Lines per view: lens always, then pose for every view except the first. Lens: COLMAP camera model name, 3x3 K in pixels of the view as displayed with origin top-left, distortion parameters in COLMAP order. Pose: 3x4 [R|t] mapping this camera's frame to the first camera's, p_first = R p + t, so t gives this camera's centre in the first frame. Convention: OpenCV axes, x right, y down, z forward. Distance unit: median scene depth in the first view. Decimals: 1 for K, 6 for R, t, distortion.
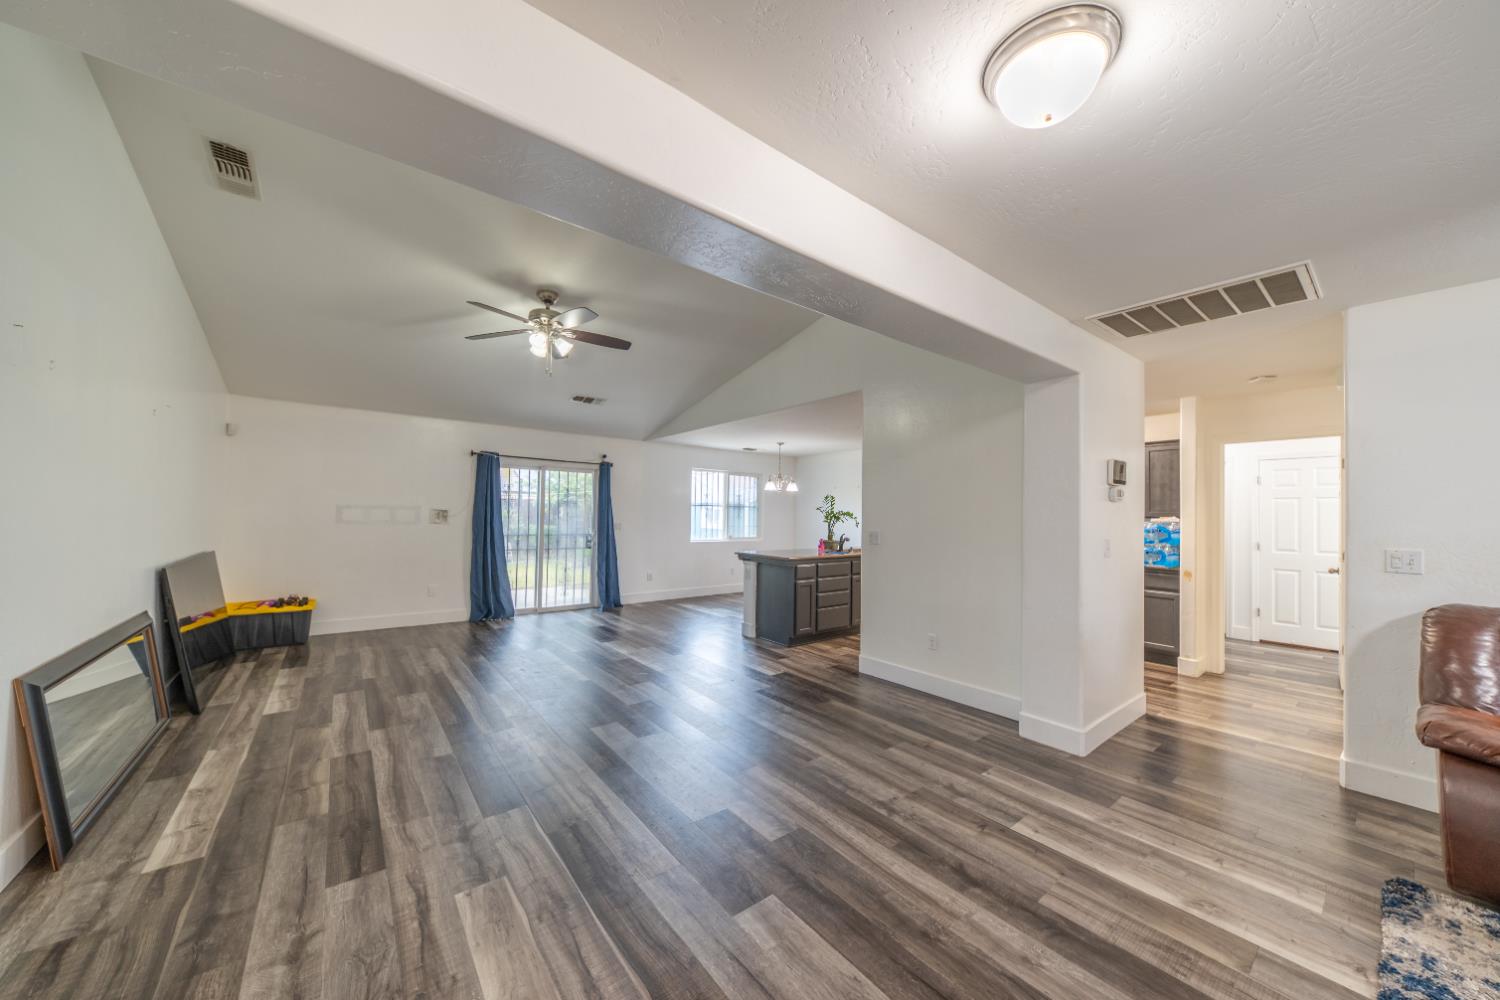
lens RADIAL K [[516.3, 0, 752.8], [0, 516.3, 504.7], [0, 0, 1]] dist [0.007010, -0.005944]
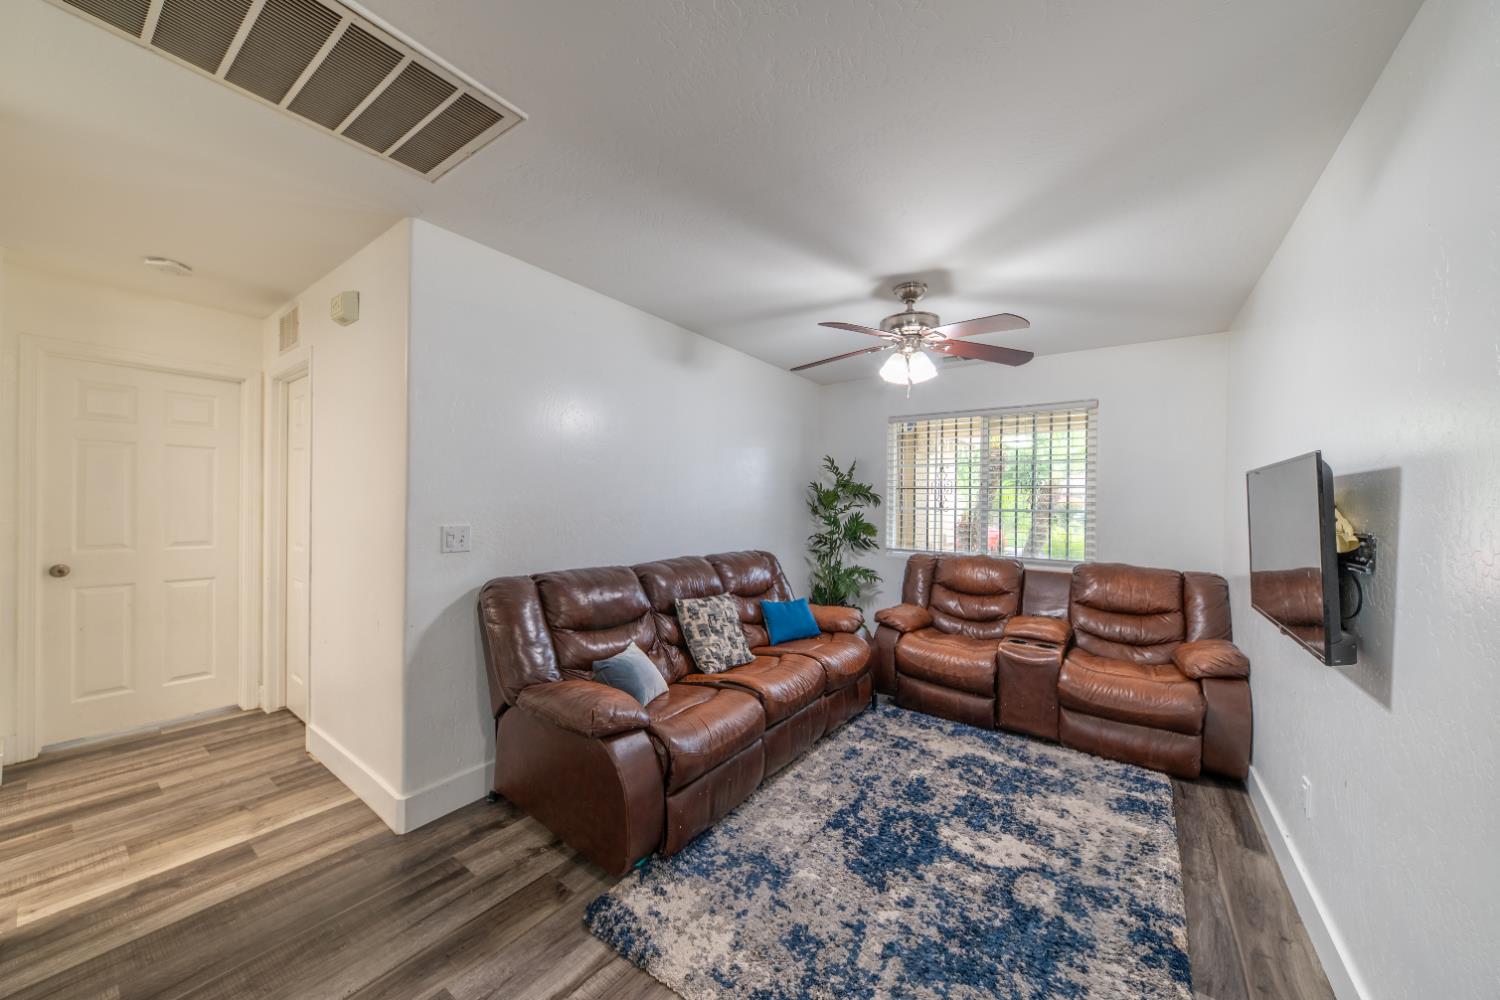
lens RADIAL K [[516.3, 0, 752.8], [0, 516.3, 504.7], [0, 0, 1]] dist [0.007010, -0.005944]
pose [[-0.275977, -0.026506, 0.960799, 0.269395], [-0.038303, 0.999129, 0.016562, 0.018275], [-0.960401, -0.032231, -0.276752, 0.737494]]
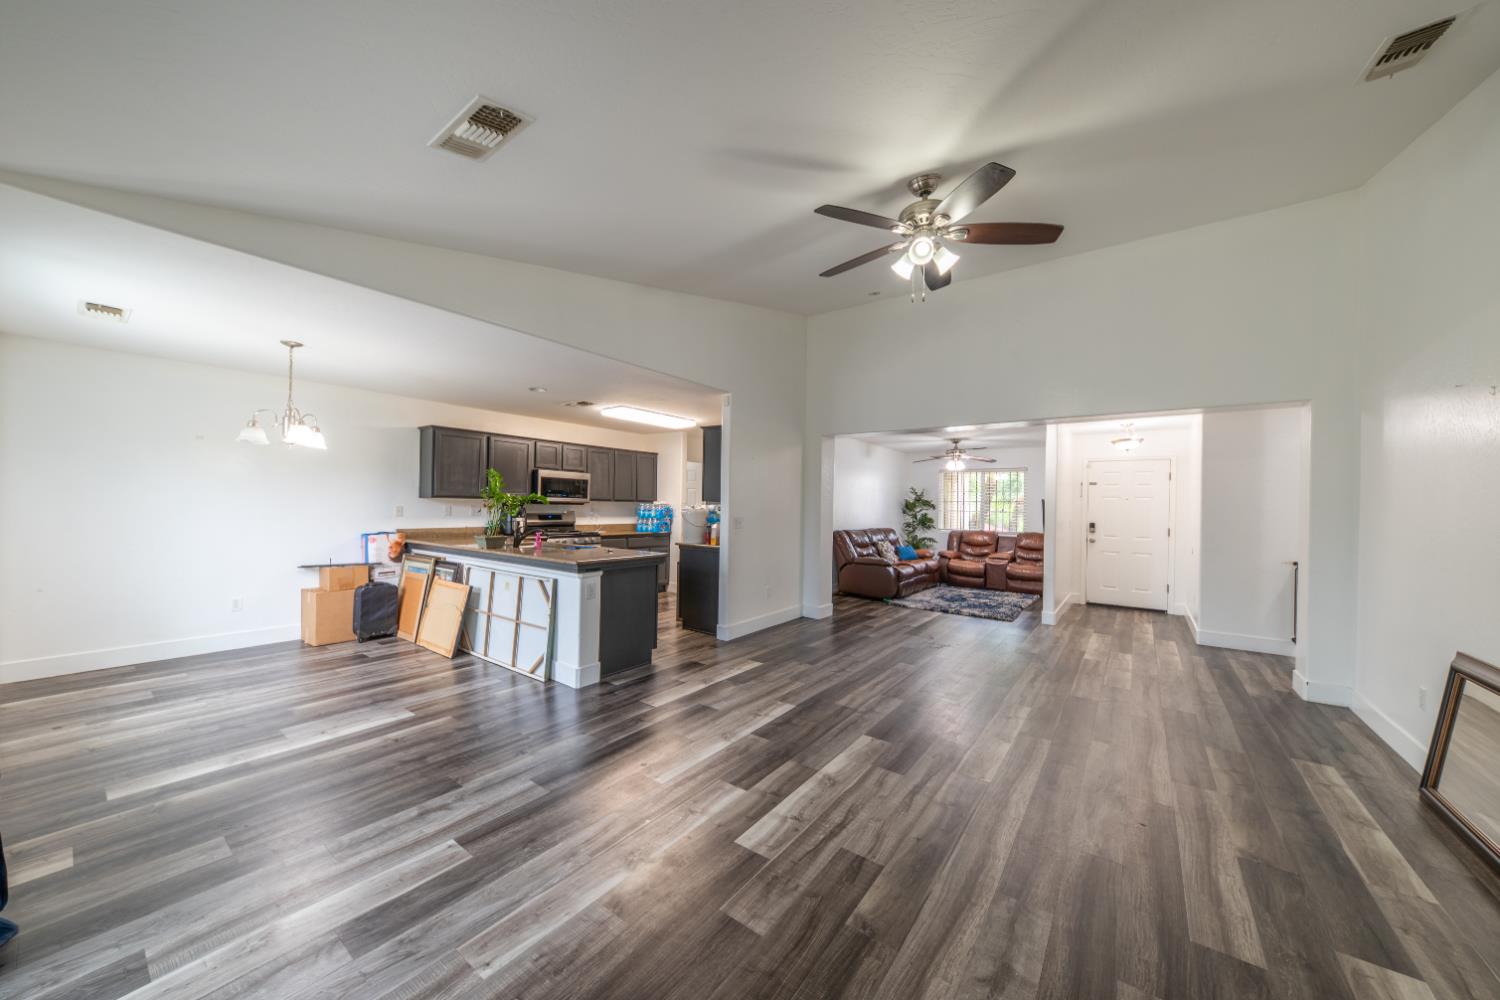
lens RADIAL K [[523.0, 0, 739.9], [0, 523.0, 506.5], [0, 0, 1]] dist [-0.007203, 0.000086]
pose [[-0.246902, -0.024624, 0.968727, -1.608472], [-0.041537, 0.999027, 0.014808, 0.013917], [-0.968150, -0.036582, -0.247685, 2.234846]]
